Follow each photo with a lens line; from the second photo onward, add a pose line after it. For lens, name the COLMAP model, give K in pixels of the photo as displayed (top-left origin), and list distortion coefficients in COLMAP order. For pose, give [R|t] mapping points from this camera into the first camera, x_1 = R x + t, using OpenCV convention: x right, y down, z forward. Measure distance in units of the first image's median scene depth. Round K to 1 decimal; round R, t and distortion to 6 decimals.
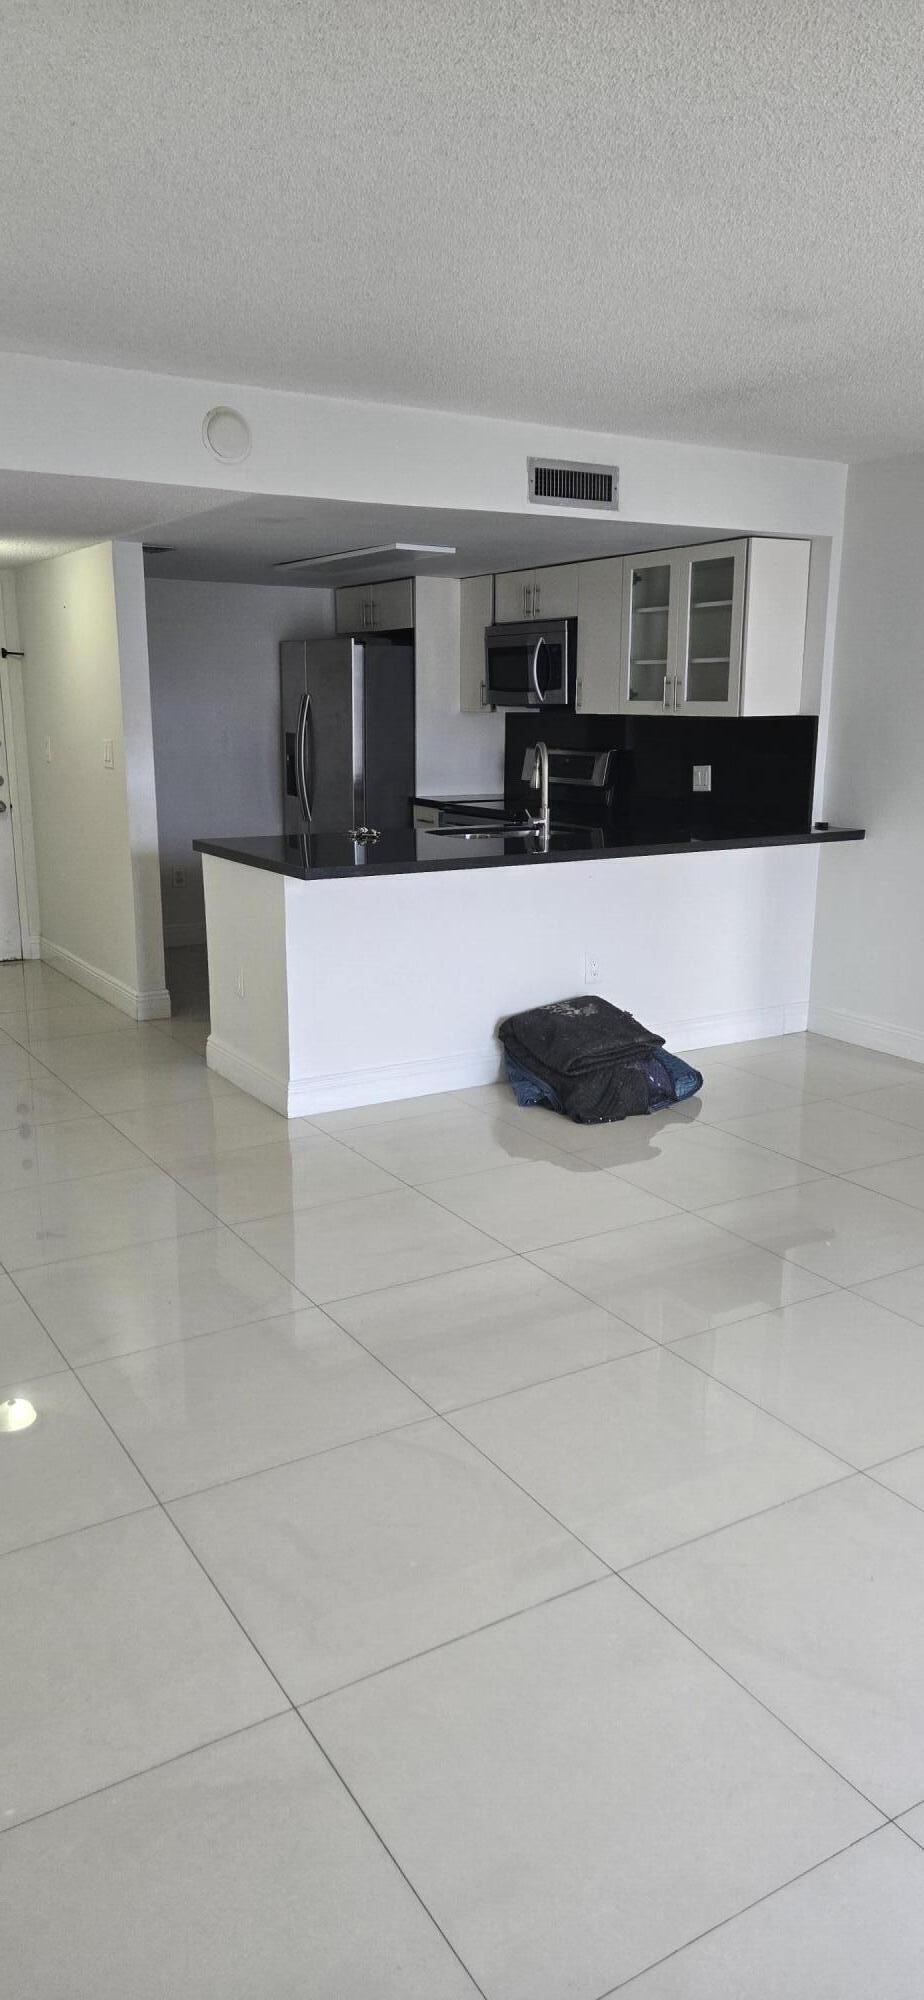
lens RADIAL K [[1334.4, 0, 462.0], [0, 1334.4, 1000.0], [0, 0, 1]] dist [0.007607, 0.001079]
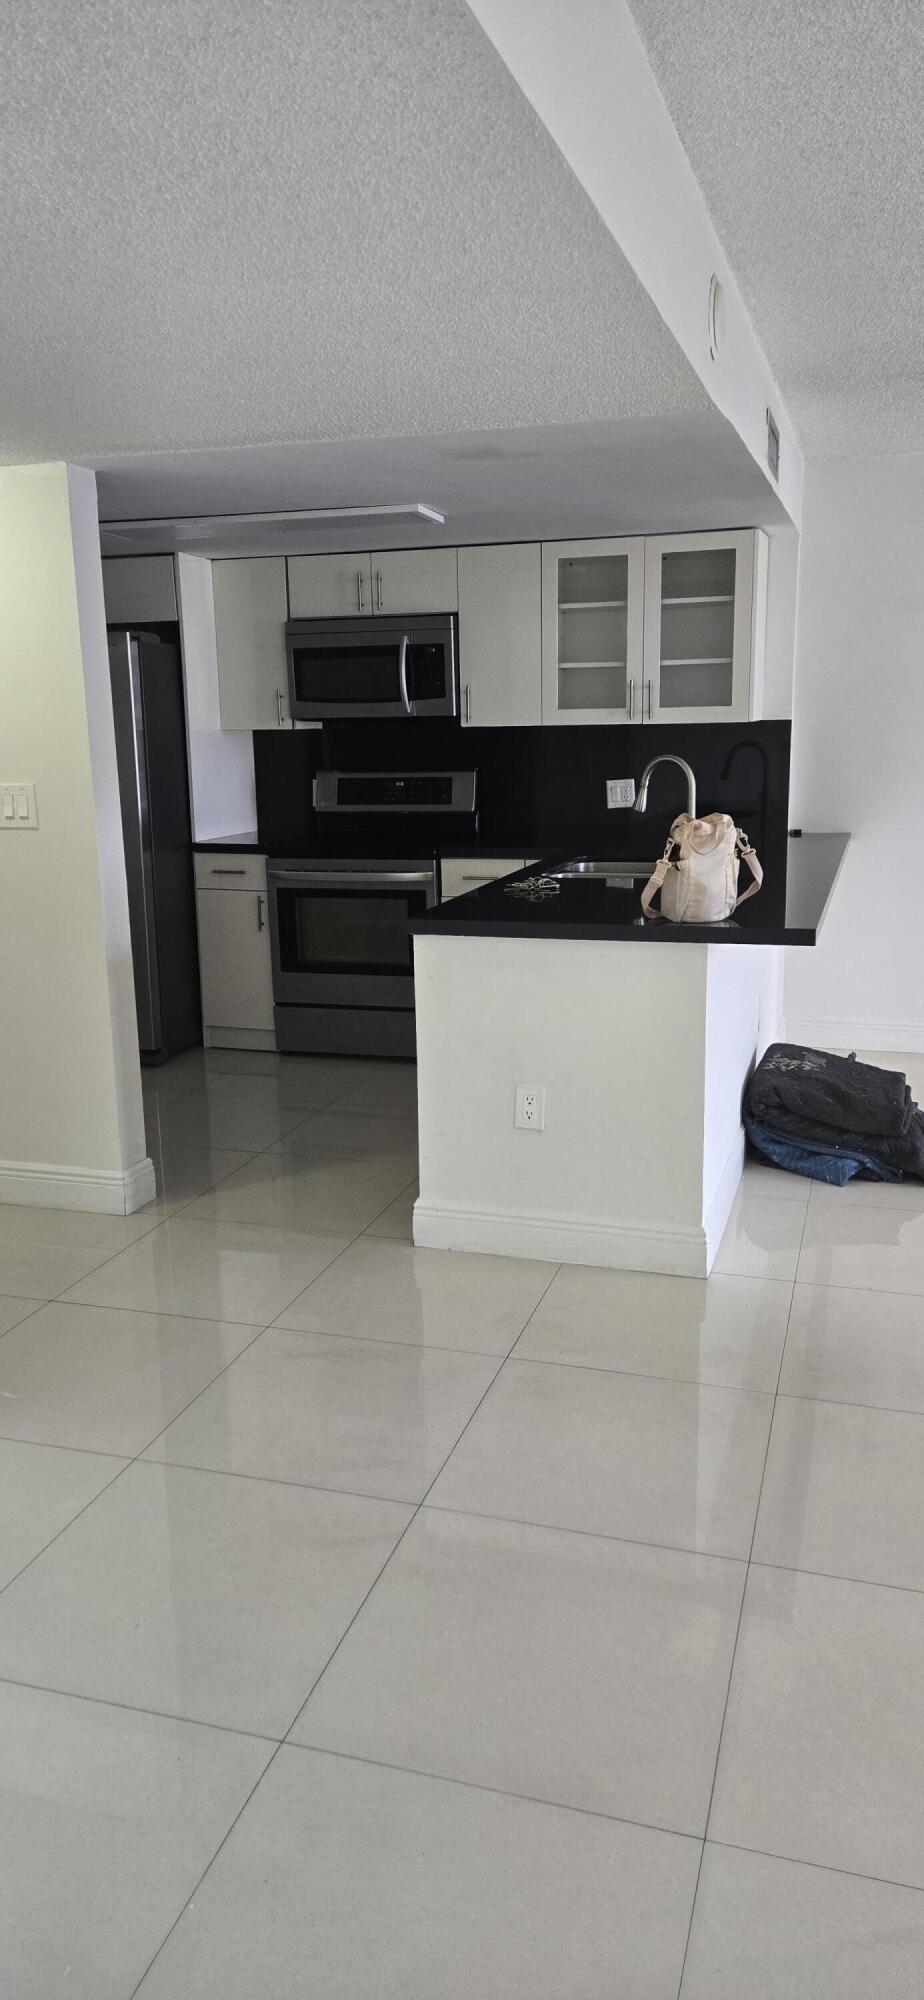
lens RADIAL K [[1369.5, 0, 462.3], [0, 1369.5, 958.1], [0, 0, 1]] dist [0.041945, 0.000172]
pose [[0.751429, -0.131038, 0.646671, -0.528513], [0.164887, 0.986278, 0.008256, -0.084179], [-0.638879, 0.100424, 0.762725, 0.385047]]
